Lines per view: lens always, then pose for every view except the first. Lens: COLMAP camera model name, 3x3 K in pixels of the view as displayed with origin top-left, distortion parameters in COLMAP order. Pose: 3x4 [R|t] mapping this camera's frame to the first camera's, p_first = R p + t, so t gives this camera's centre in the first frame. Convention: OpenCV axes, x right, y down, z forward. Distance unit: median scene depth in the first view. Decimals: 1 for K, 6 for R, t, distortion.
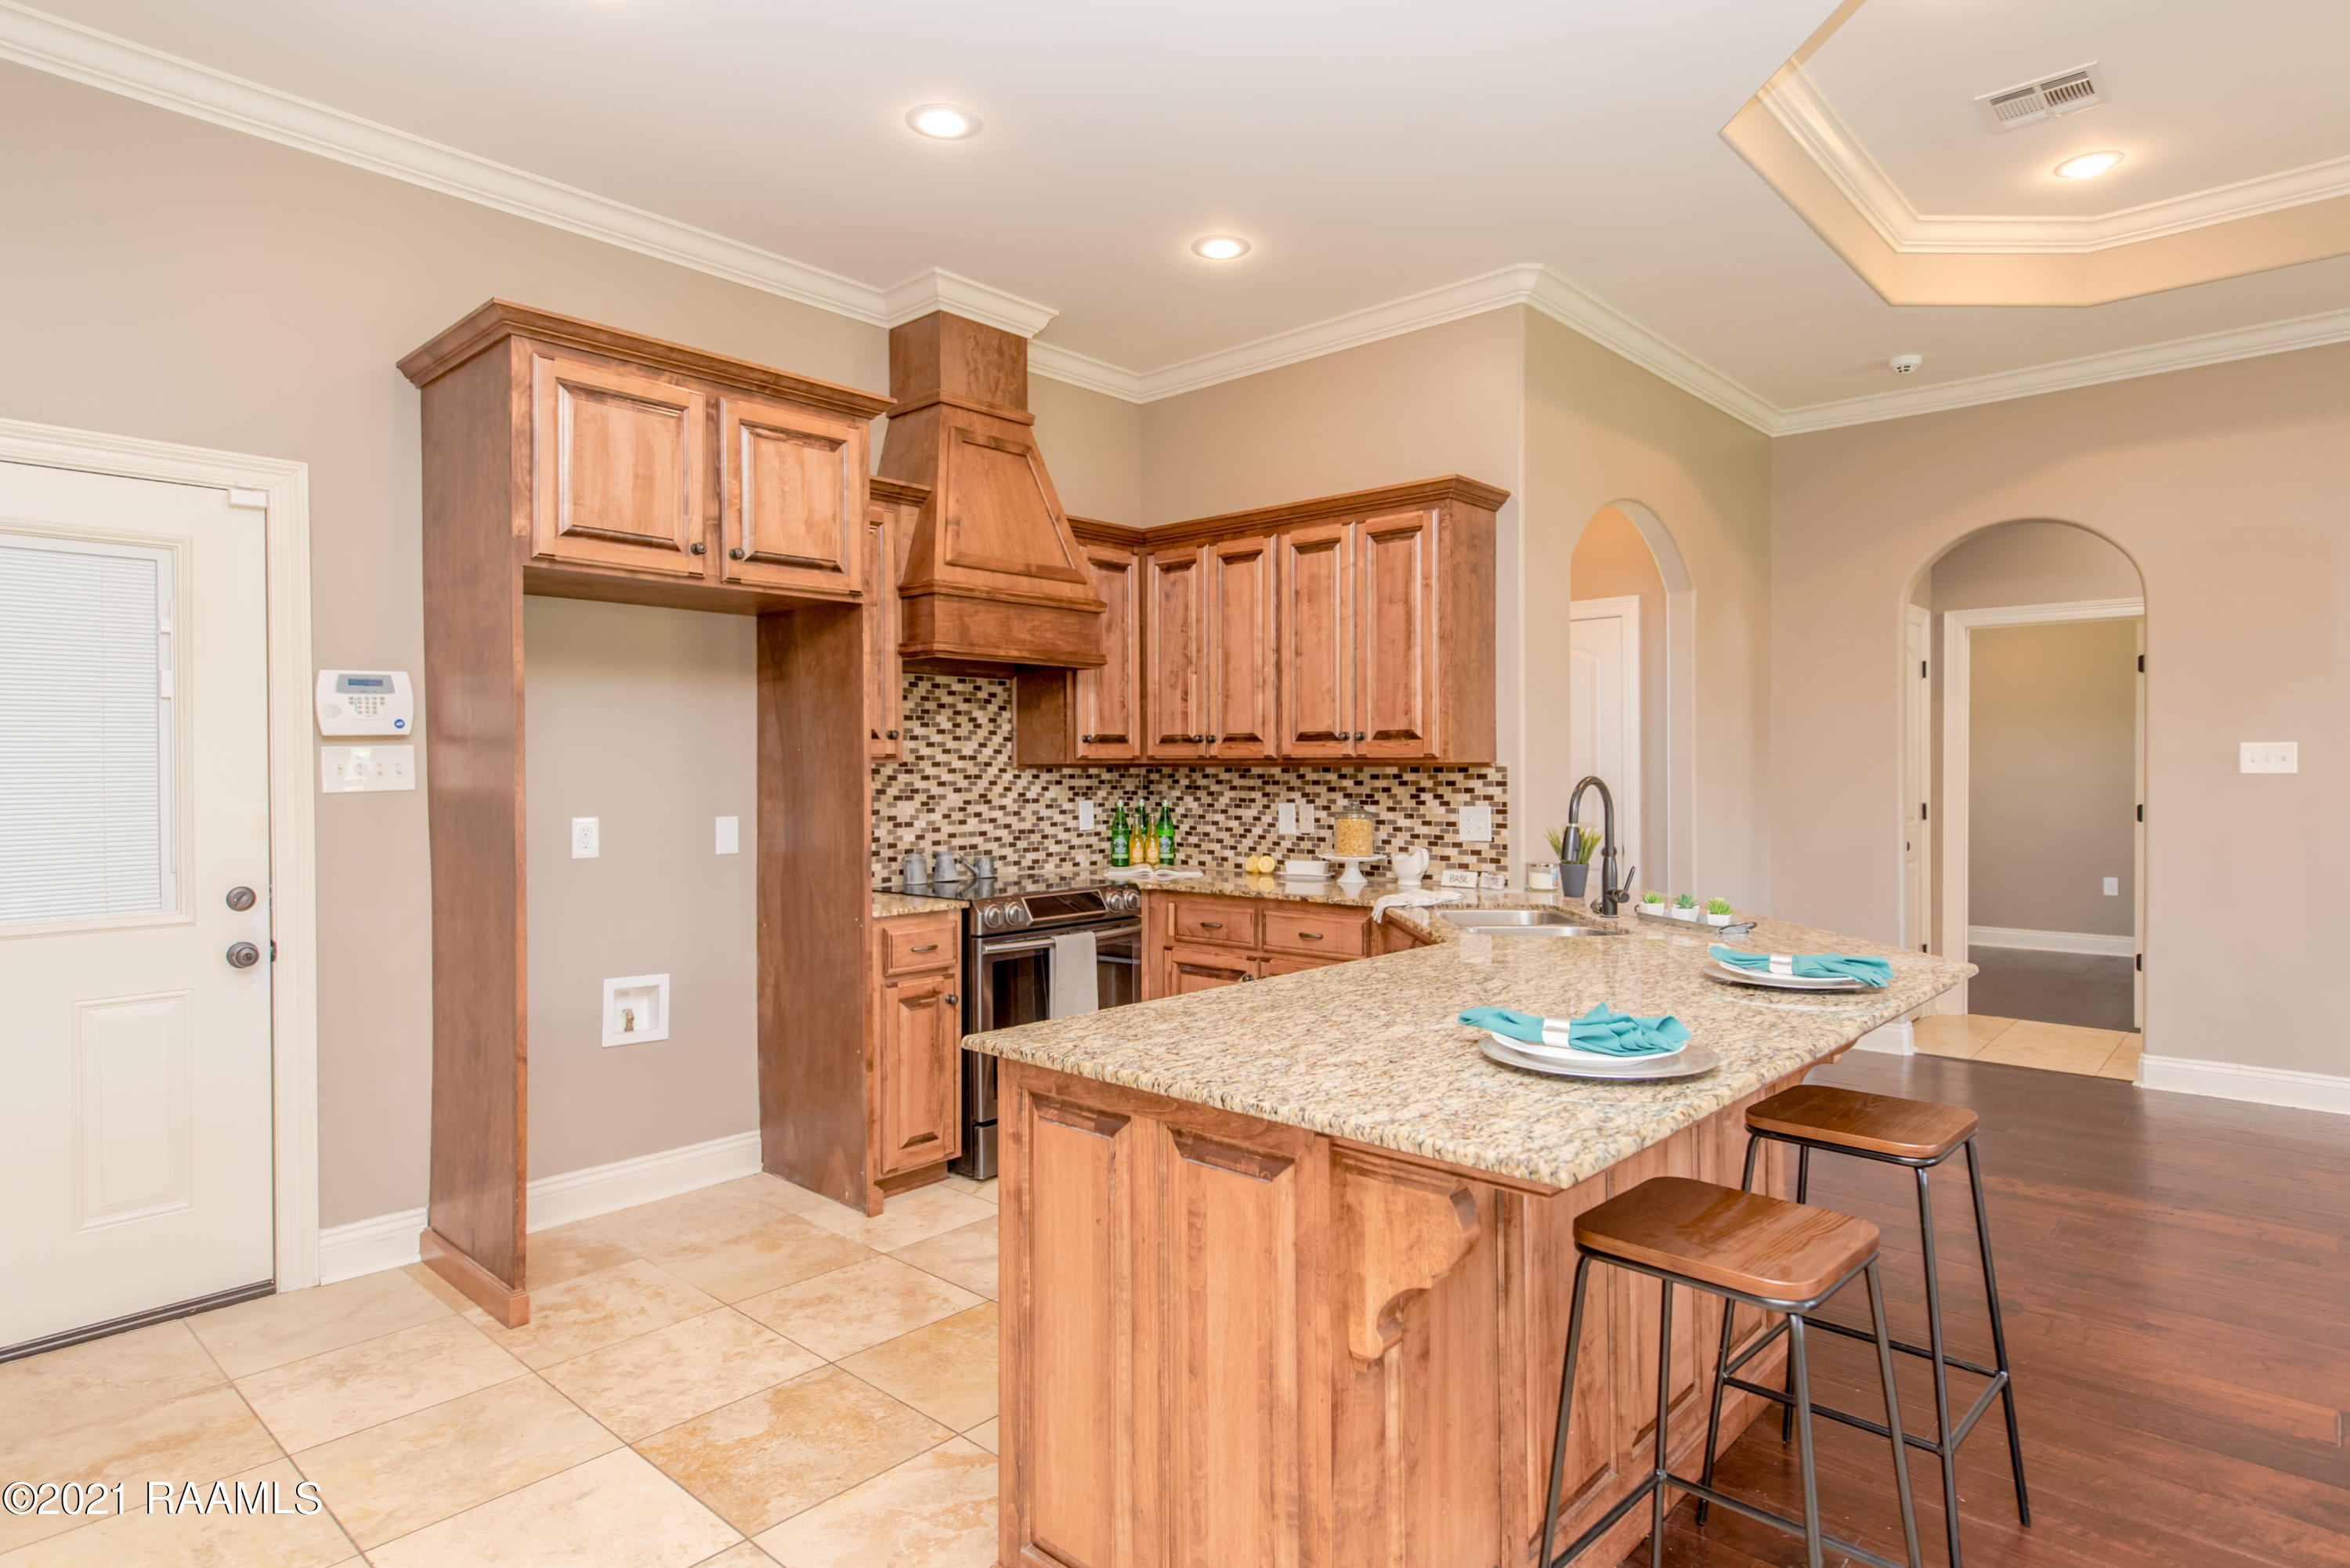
lens RADIAL K [[1282.0, 0, 1170.1], [0, 1282.0, 773.8], [0, 0, 1]] dist [0.010833, -0.005915]
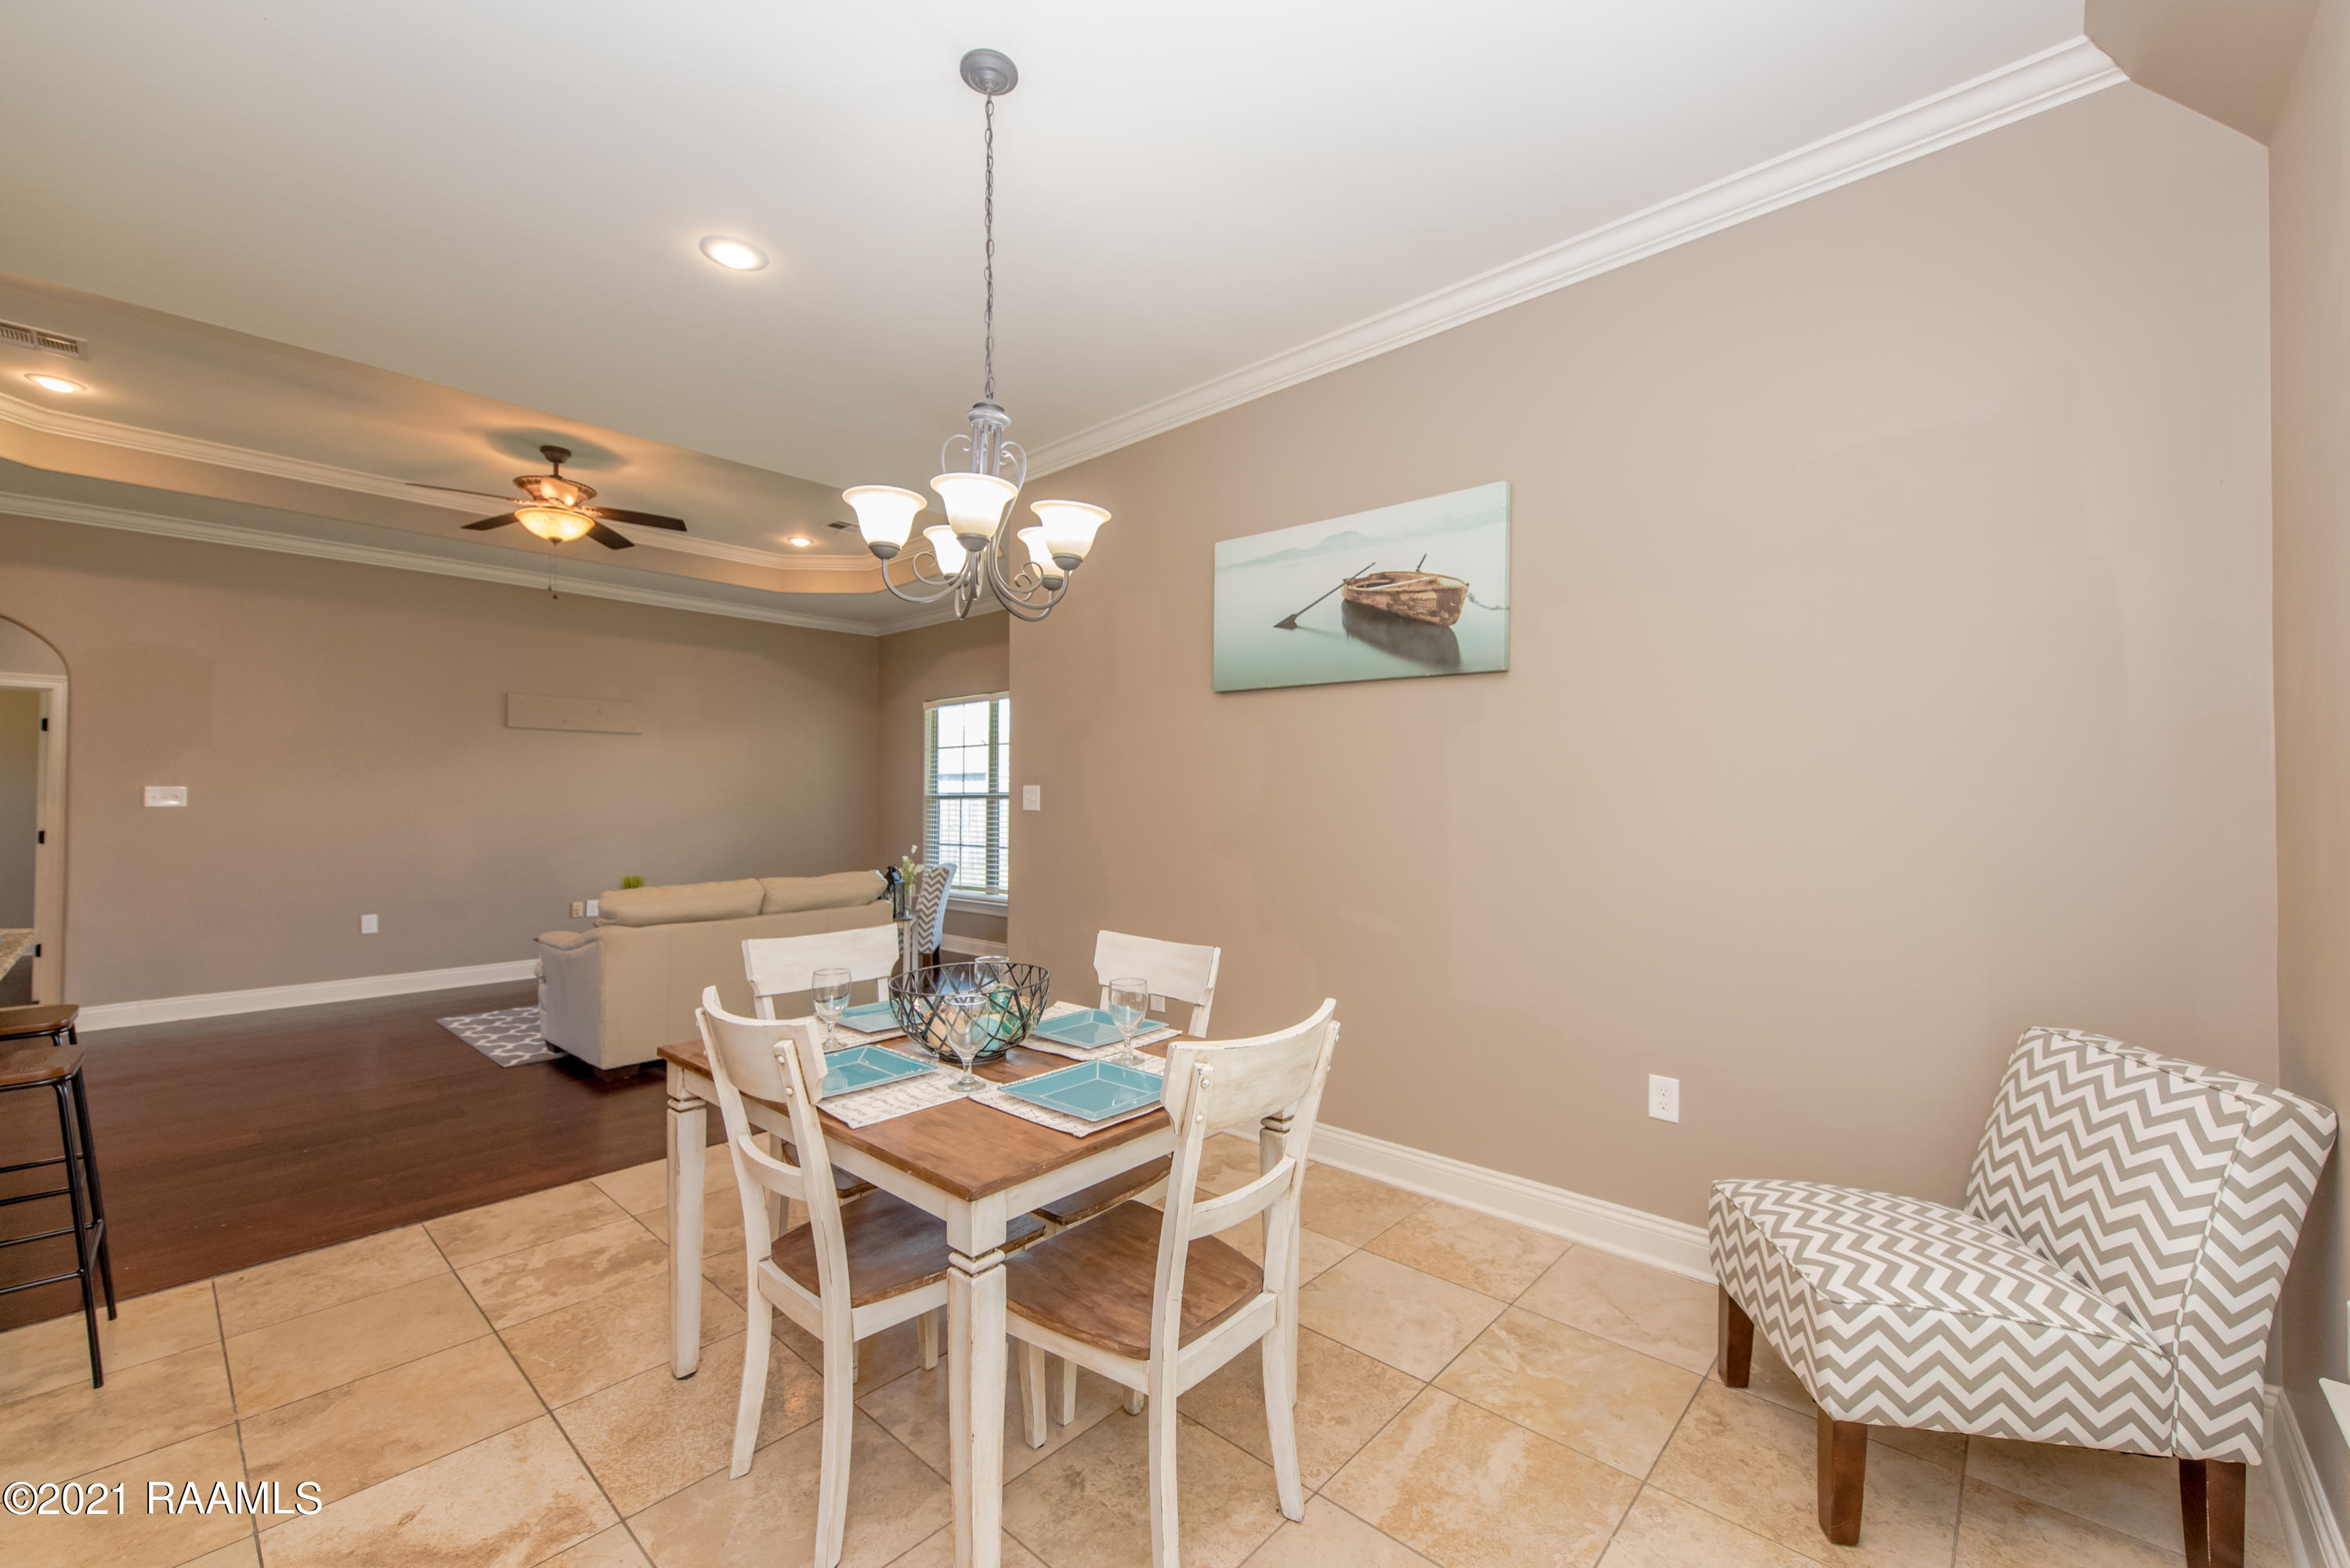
lens RADIAL K [[916.8, 0, 1182.0], [0, 916.8, 788.2], [0, 0, 1]] dist [0.012470, -0.003790]
pose [[-0.017656, 0.015502, 0.999724, -0.290582], [0.002924, 0.999876, -0.015453, -0.000985], [-0.999840, 0.002650, -0.017699, -0.204131]]
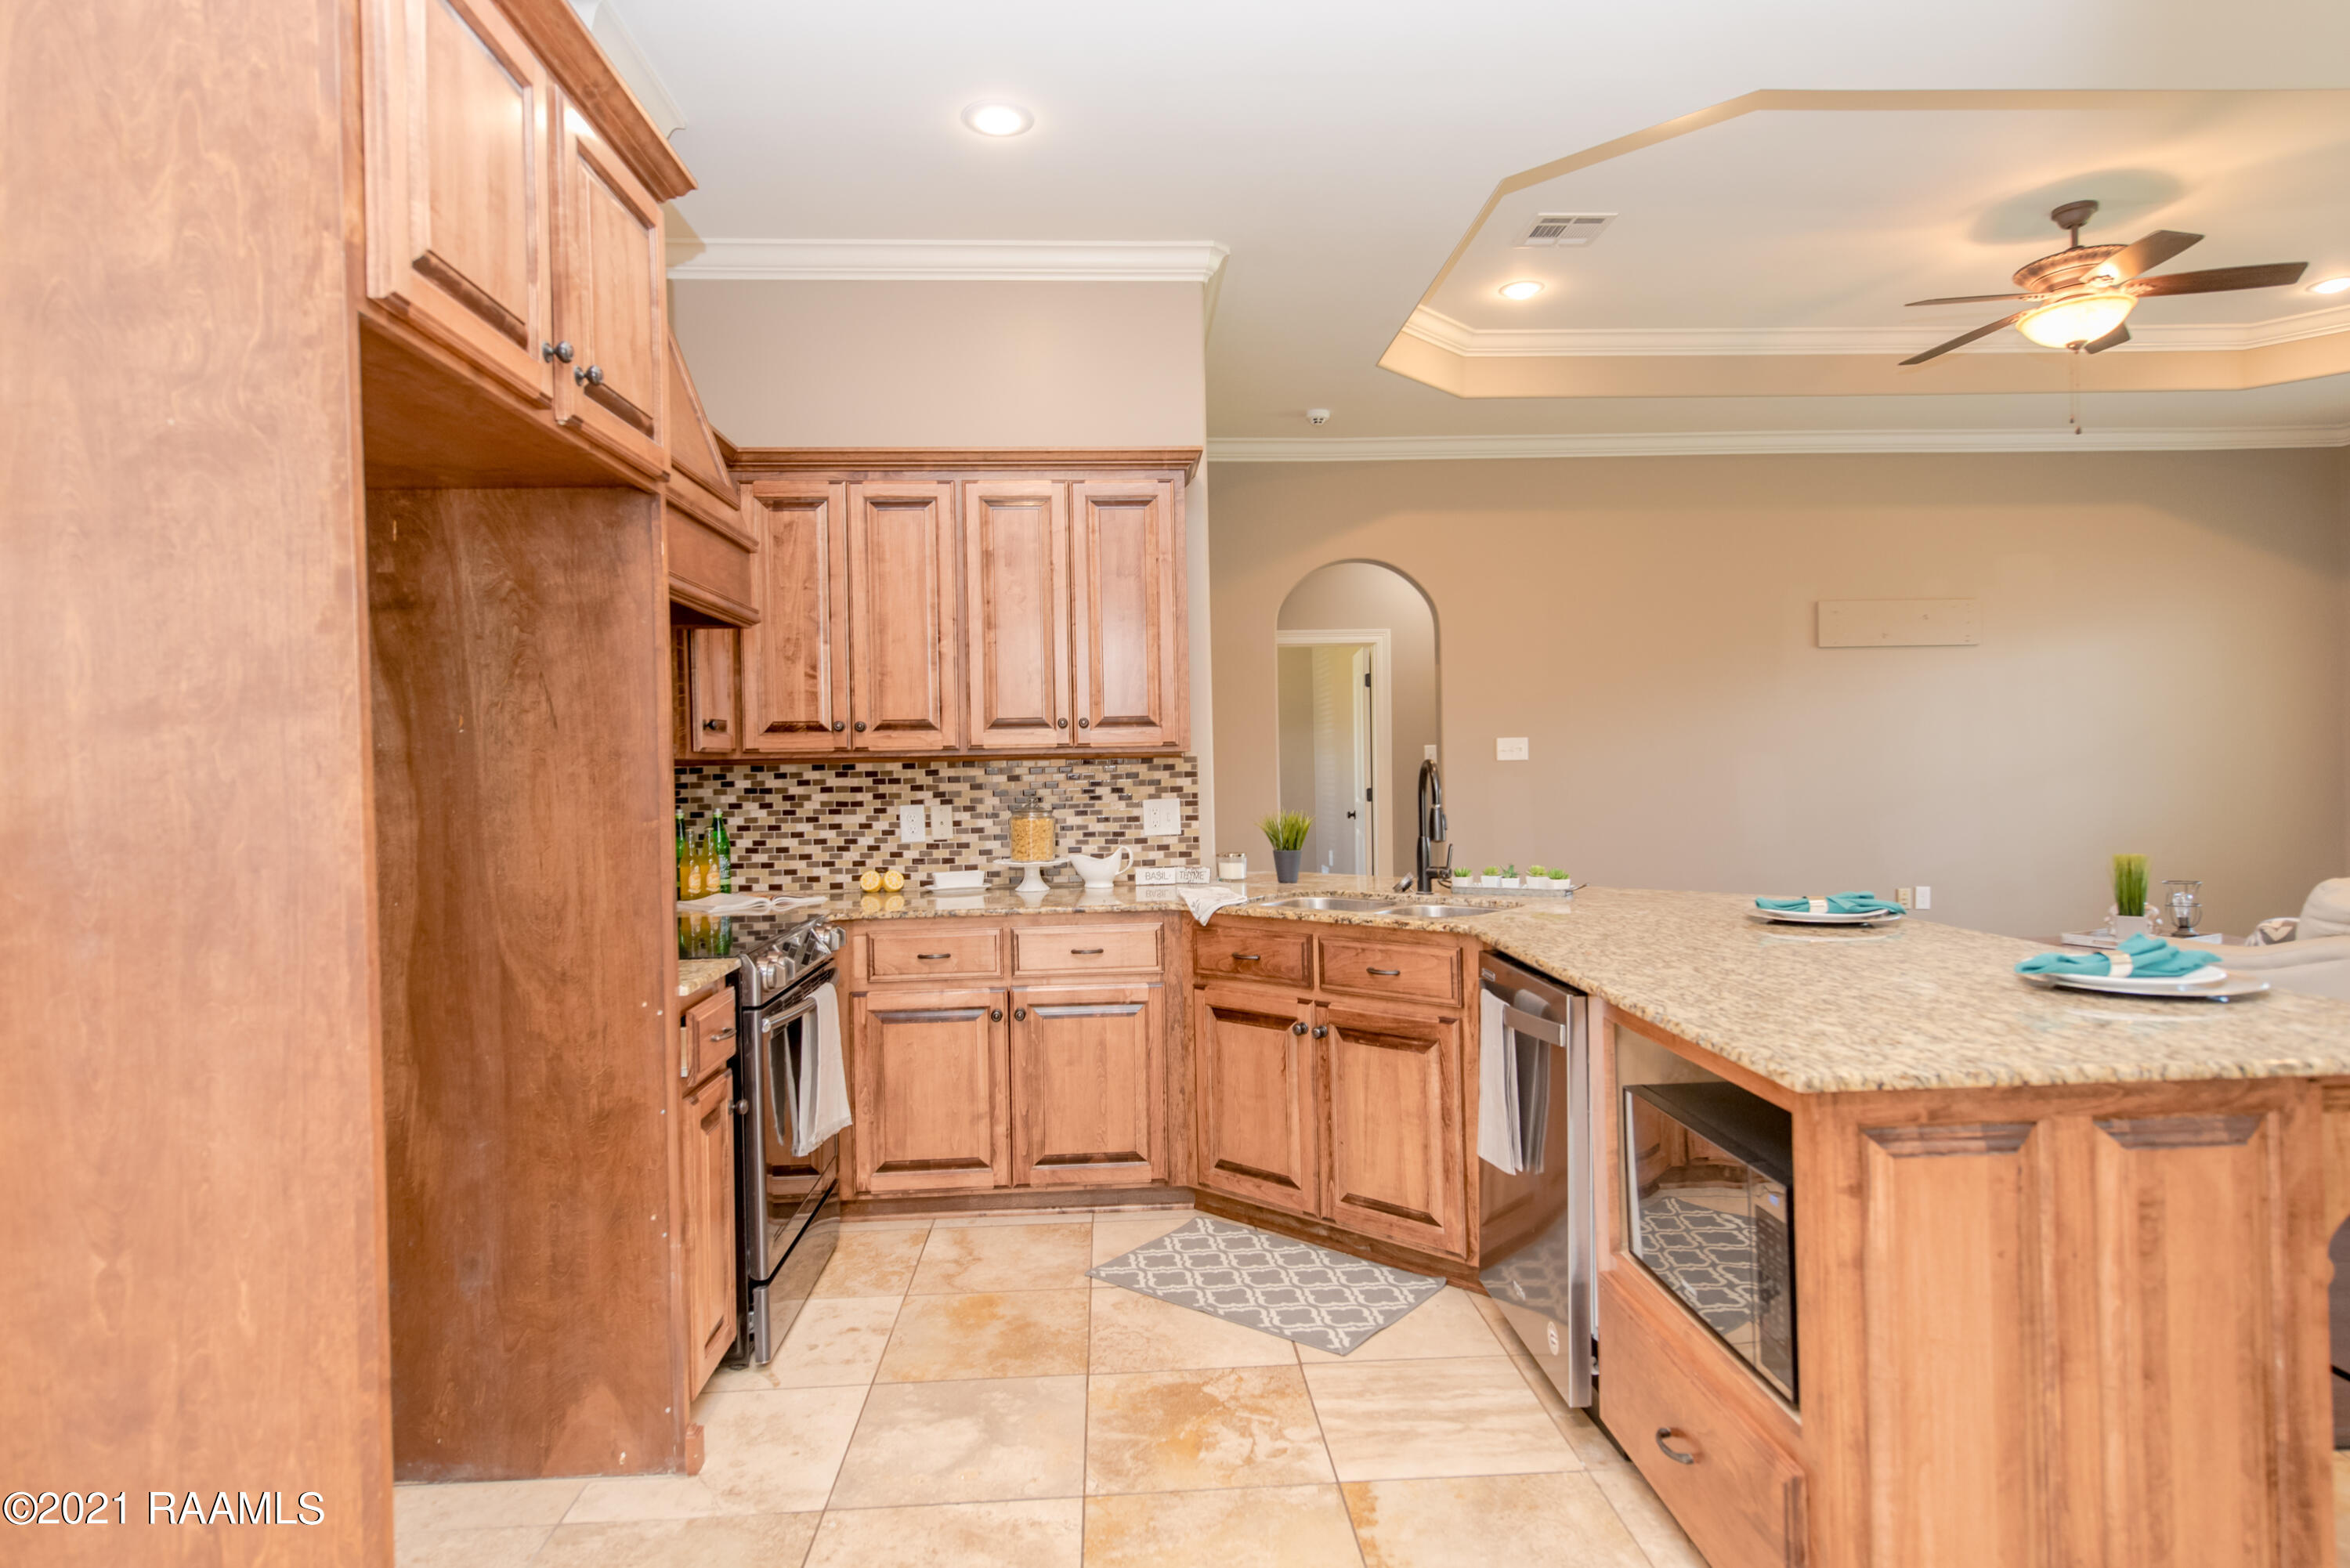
lens RADIAL K [[1282.0, 0, 1176.5], [0, 1282.0, 773.6], [0, 0, 1]] dist [0.010833, -0.005915]
pose [[0.699436, -0.015343, 0.714531, -0.410730], [0.022549, 0.999746, -0.000606, 0.007136], [-0.714340, 0.016535, 0.699604, 0.309944]]
